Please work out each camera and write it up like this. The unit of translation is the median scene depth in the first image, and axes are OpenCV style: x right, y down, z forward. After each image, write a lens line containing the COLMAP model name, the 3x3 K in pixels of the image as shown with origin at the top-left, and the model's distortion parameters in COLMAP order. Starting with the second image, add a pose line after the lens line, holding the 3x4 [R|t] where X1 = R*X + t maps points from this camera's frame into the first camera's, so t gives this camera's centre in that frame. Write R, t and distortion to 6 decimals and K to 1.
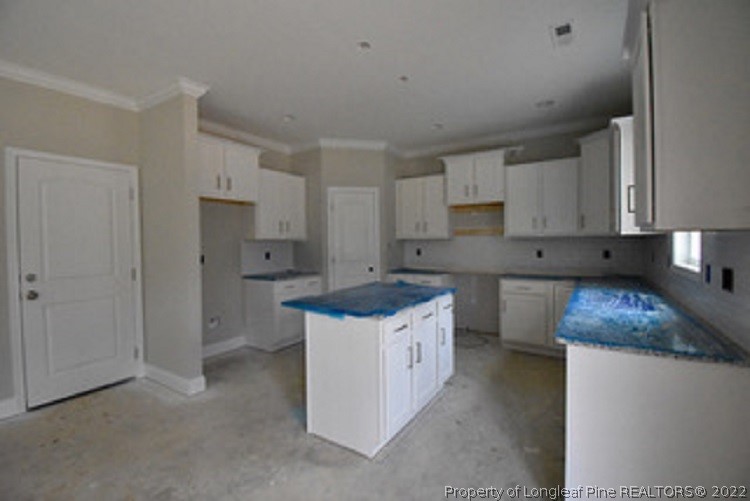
lens RADIAL K [[326.9, 0, 375.0], [0, 326.9, 250.5], [0, 0, 1]] dist [-0.000245, -0.000239]
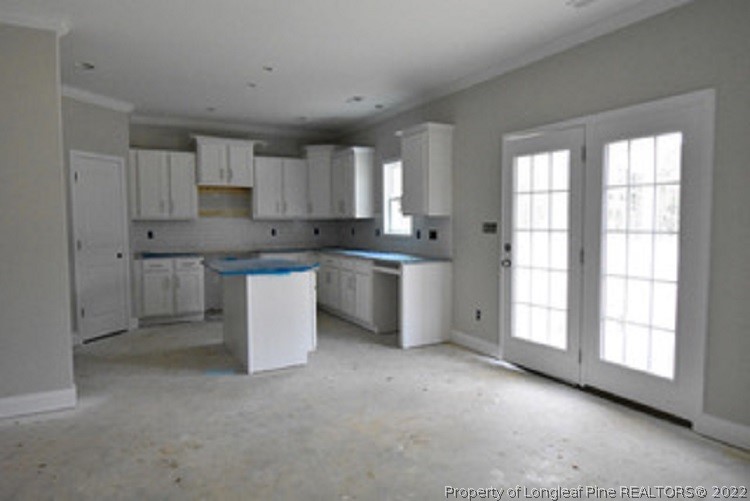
lens RADIAL K [[485.2, 0, 375.0], [0, 485.2, 250.5], [0, 0, 1]] dist [0.001534, 0.000737]
pose [[0.465490, -0.043968, 0.883961, -0.887665], [0.025342, 0.999018, 0.036346, 0.018773], [-0.884690, 0.005482, 0.466147, -0.153336]]
